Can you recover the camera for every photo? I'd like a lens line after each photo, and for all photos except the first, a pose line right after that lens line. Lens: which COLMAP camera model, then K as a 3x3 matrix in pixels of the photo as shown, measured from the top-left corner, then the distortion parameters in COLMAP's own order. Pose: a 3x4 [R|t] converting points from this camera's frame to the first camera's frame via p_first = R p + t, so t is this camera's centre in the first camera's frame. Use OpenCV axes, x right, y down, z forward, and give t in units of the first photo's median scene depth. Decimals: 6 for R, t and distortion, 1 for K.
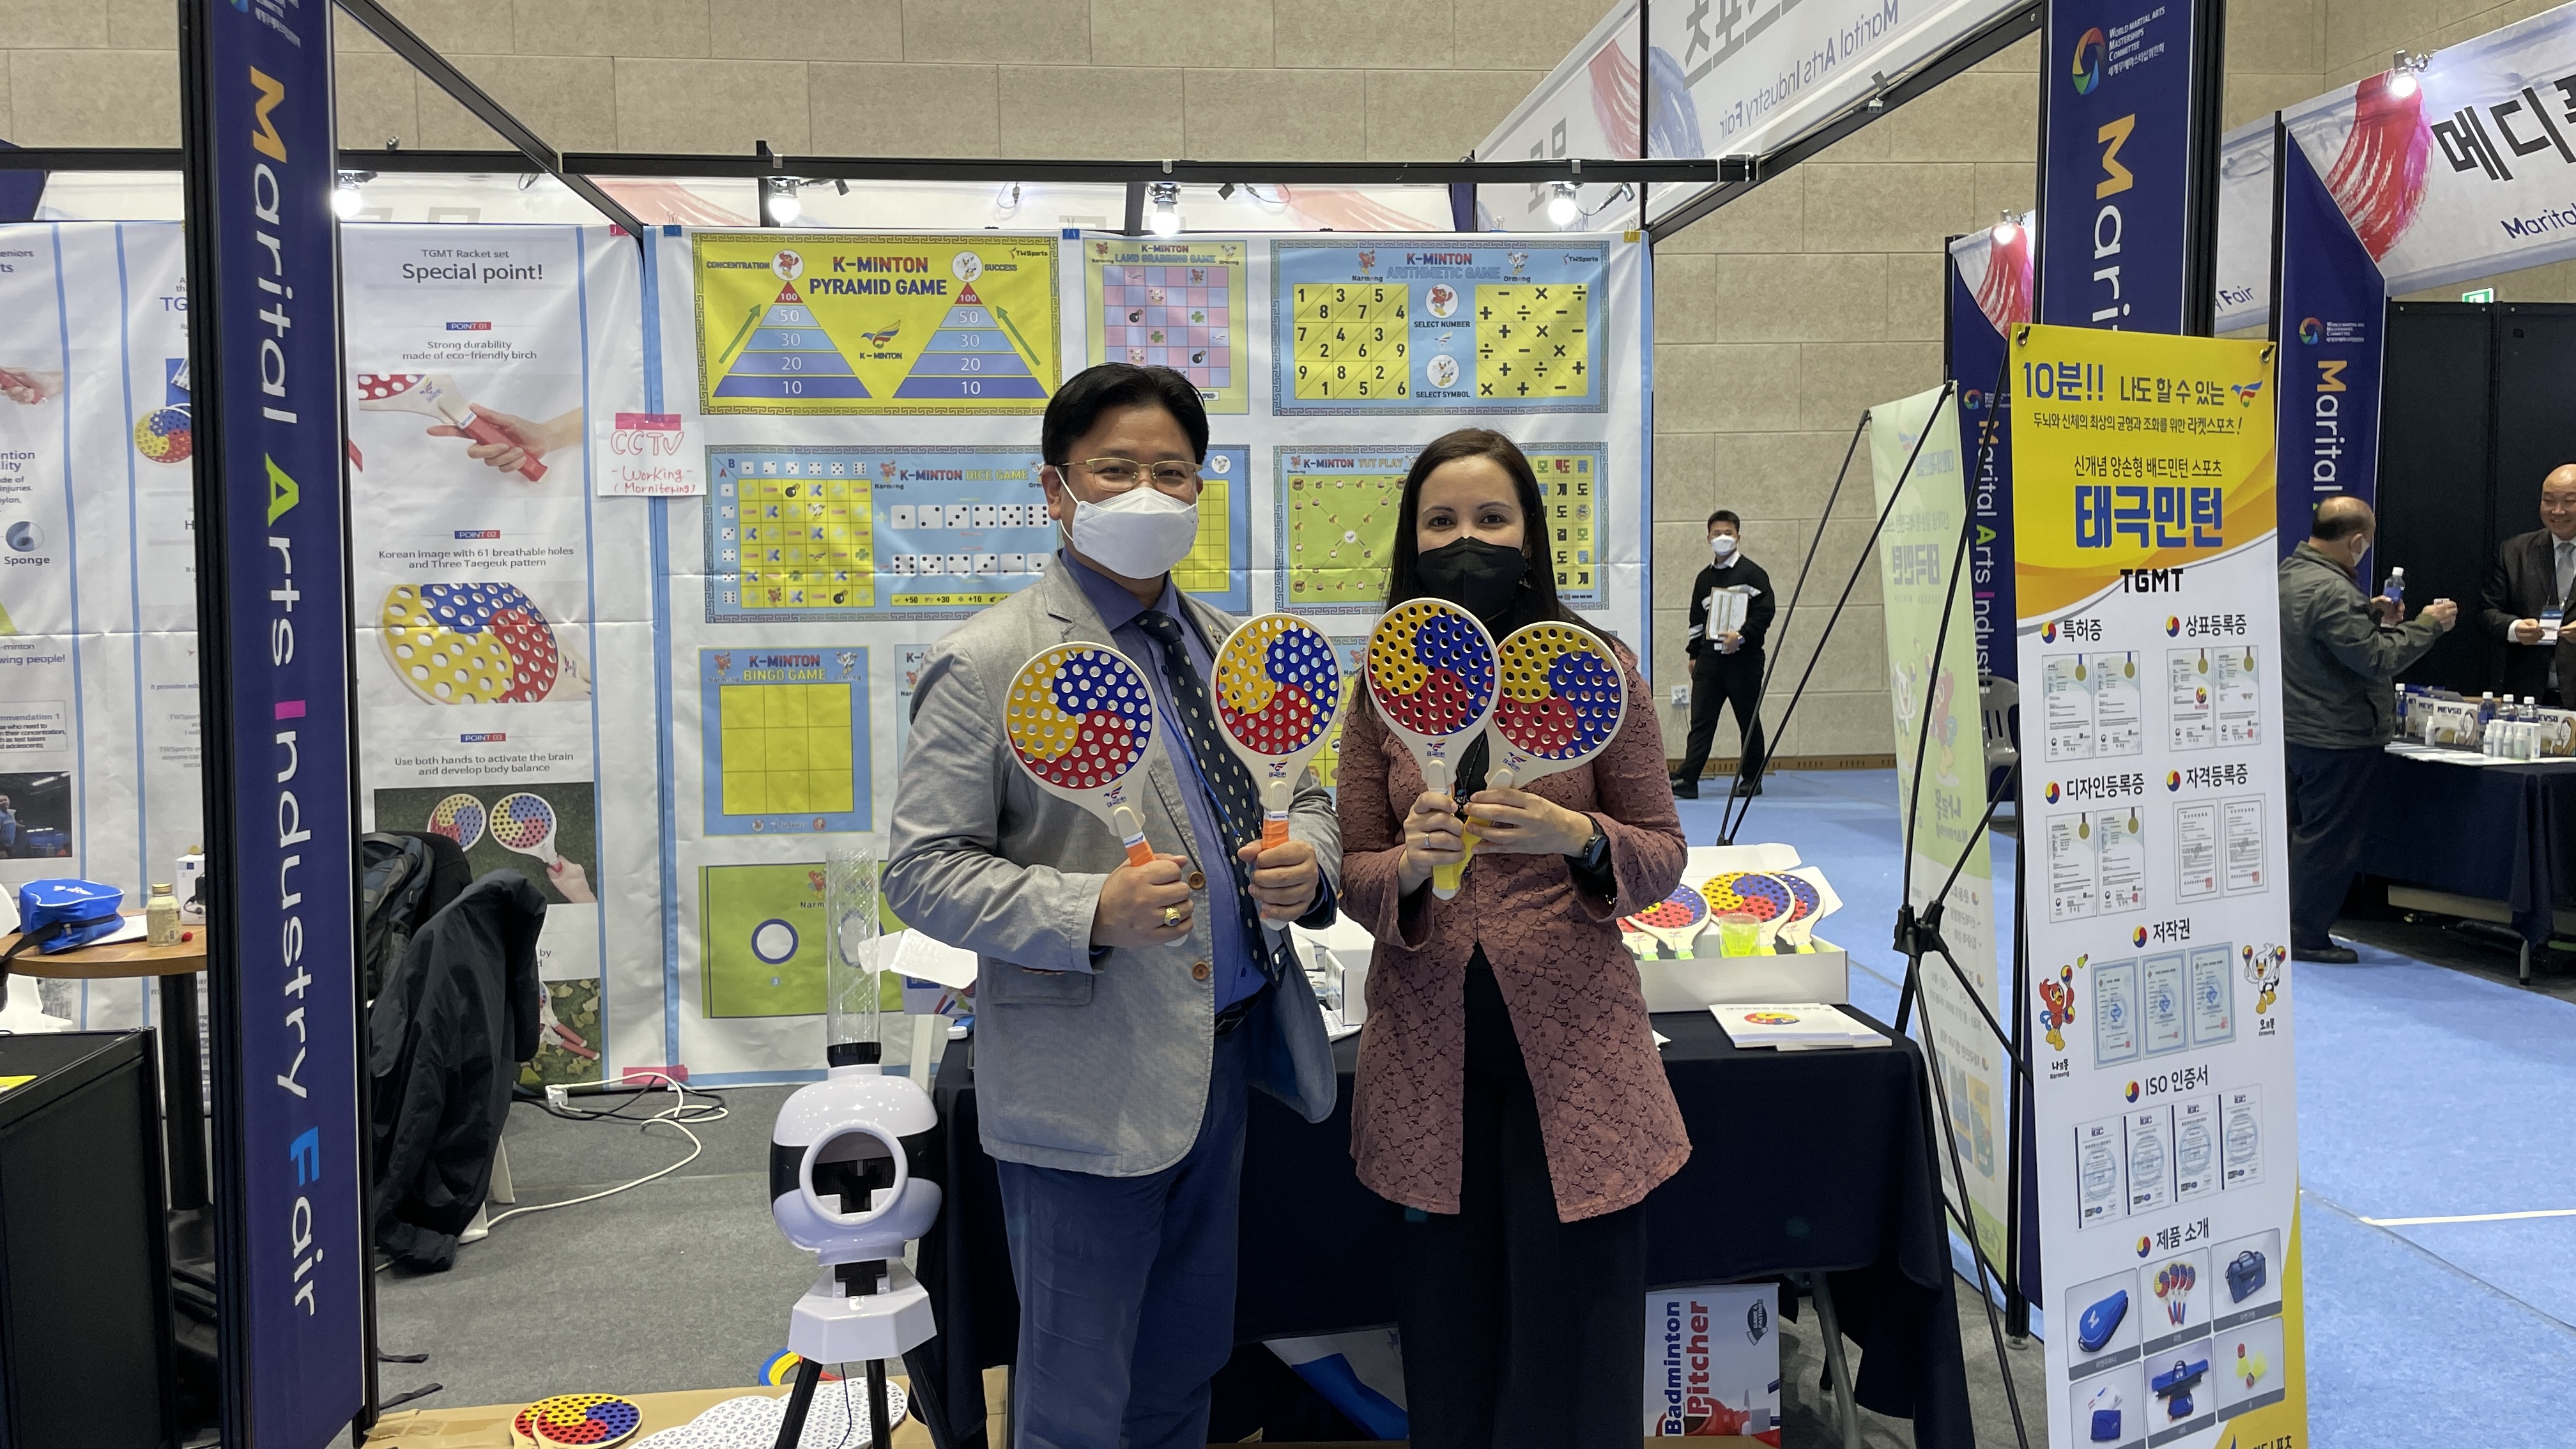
lens RADIAL K [[1951.0, 0, 1253.9], [0, 1951.0, 694.0], [0, 0, 1]] dist [0.058691, -0.003041]
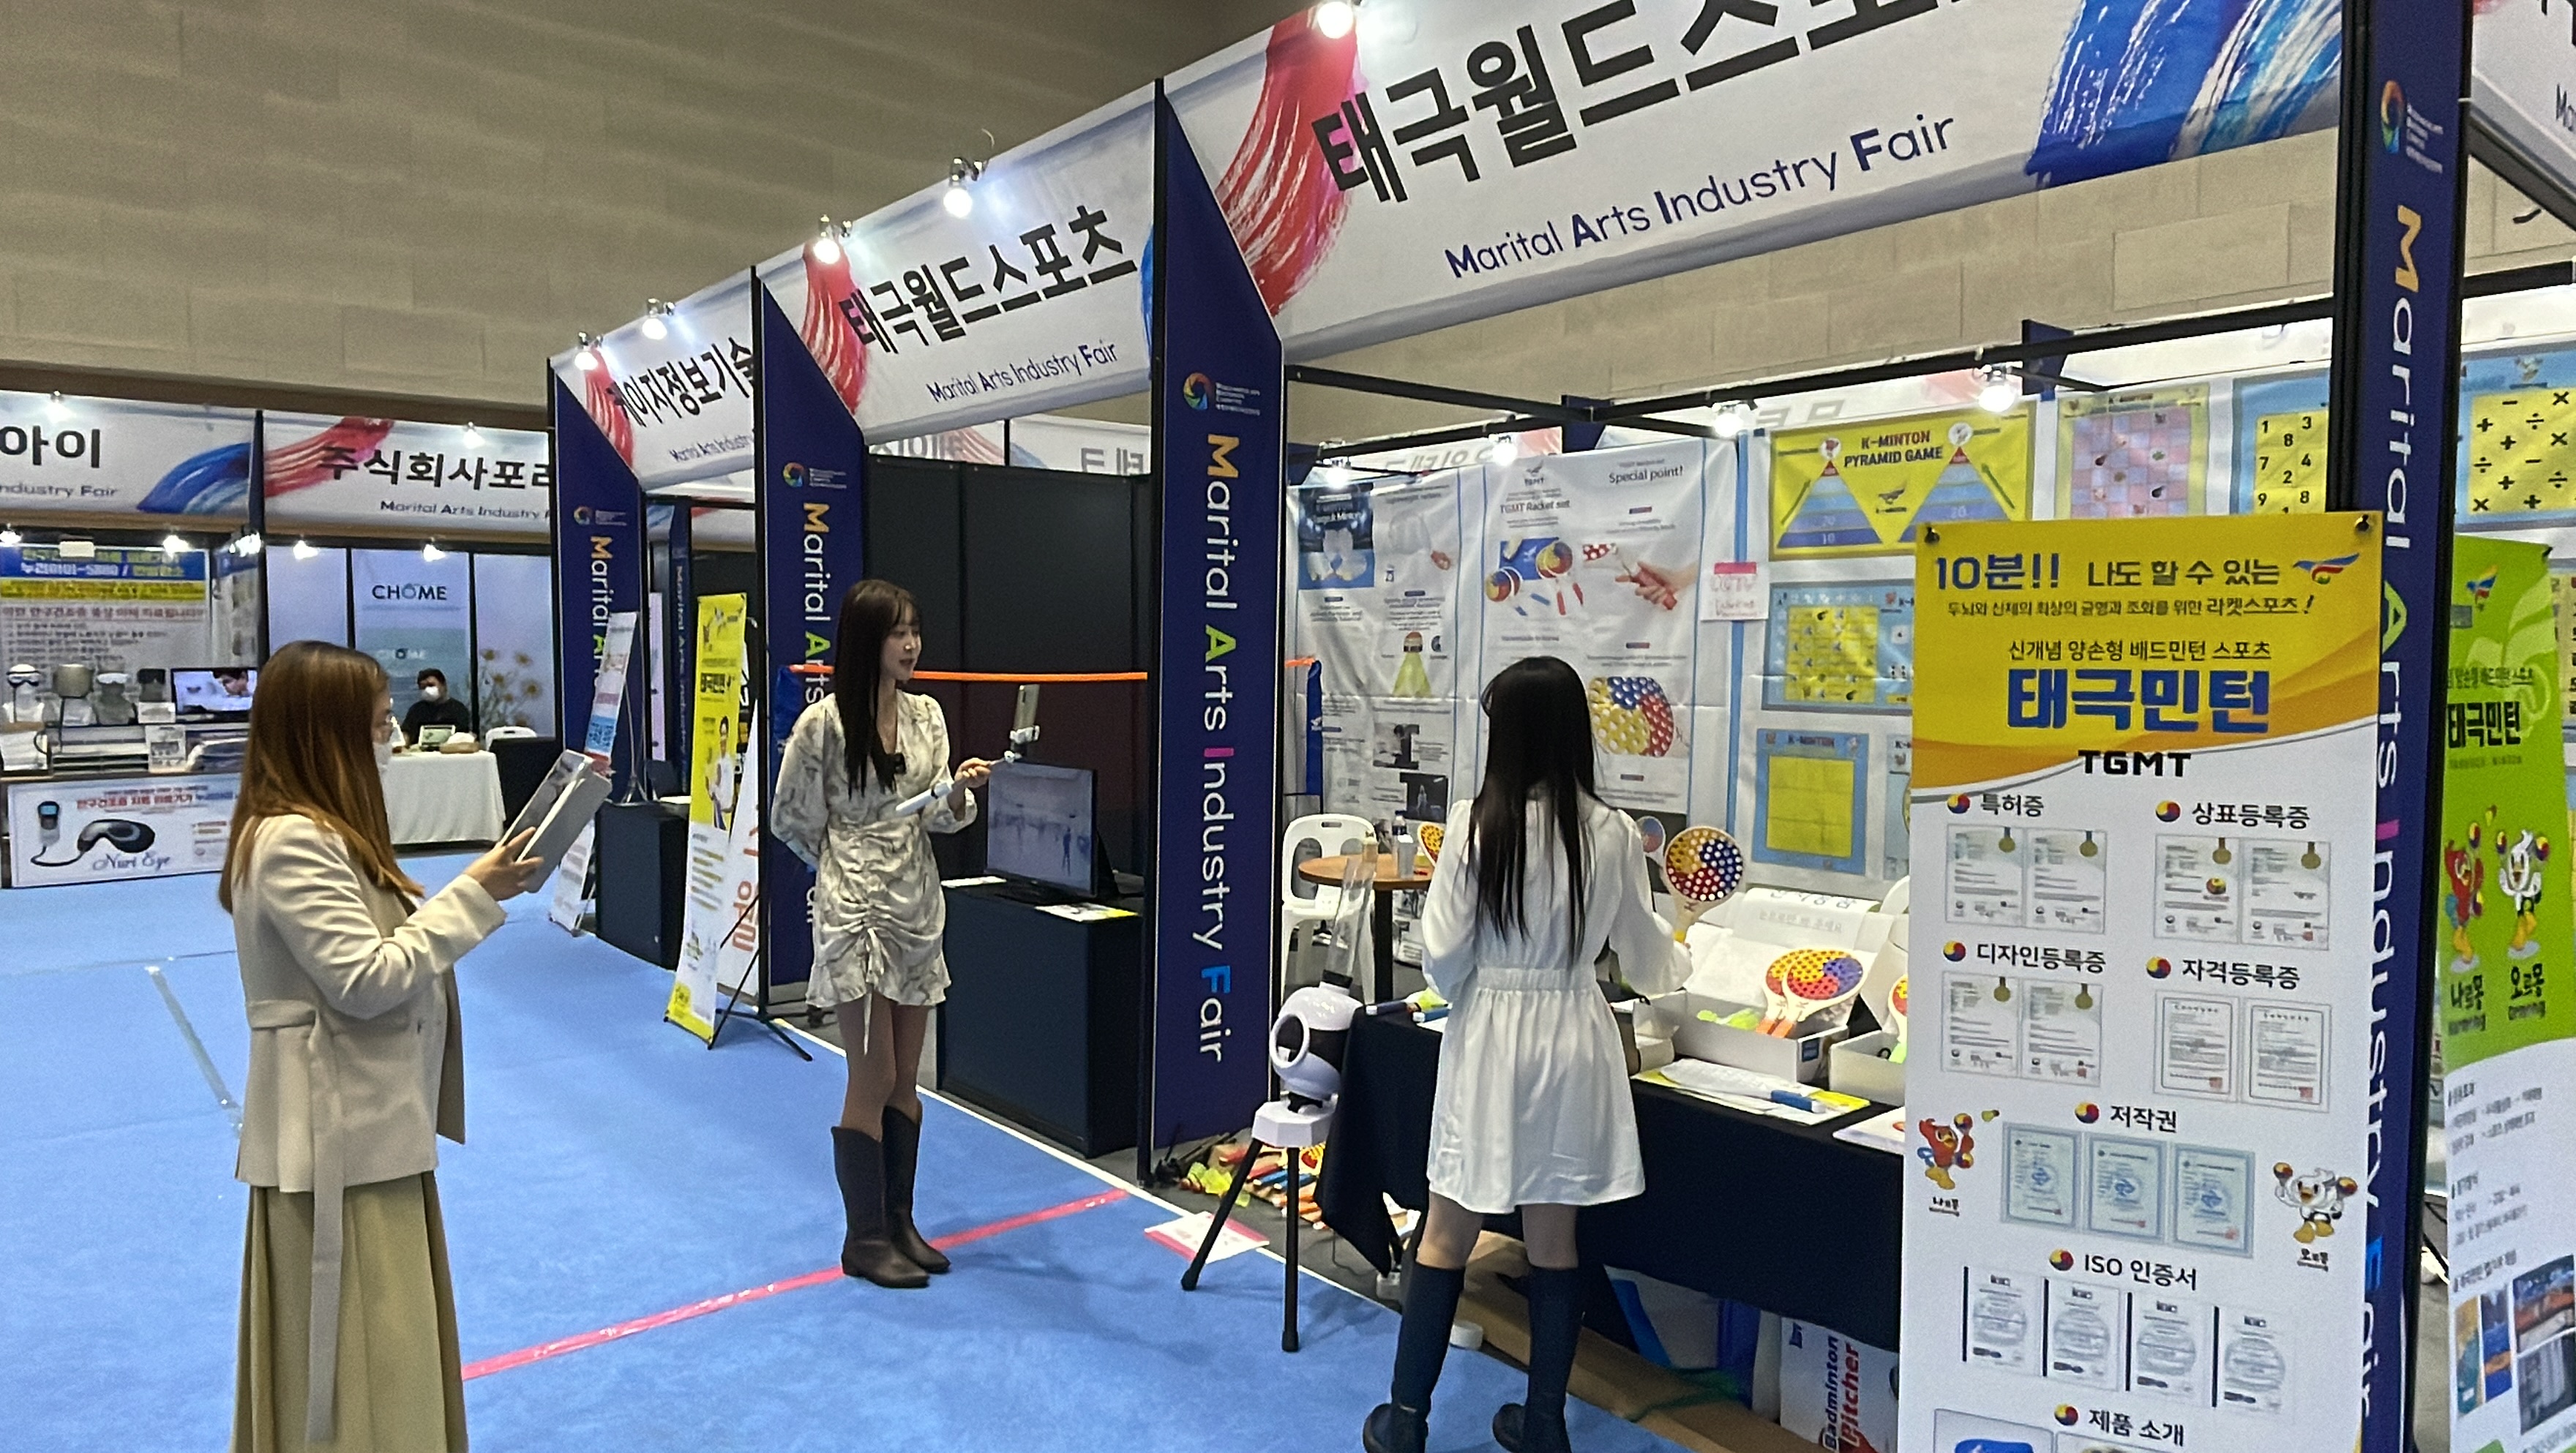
lens RADIAL K [[1536.0, 0, 1270.4], [0, 1536.0, 691.4], [0, 0, 1]] dist [0.018084, -0.014218]
pose [[0.552710, 0.039162, -0.832453, 0.438386], [-0.058669, 0.998245, 0.008009, -0.037836], [0.831306, 0.044412, 0.554037, 0.102380]]
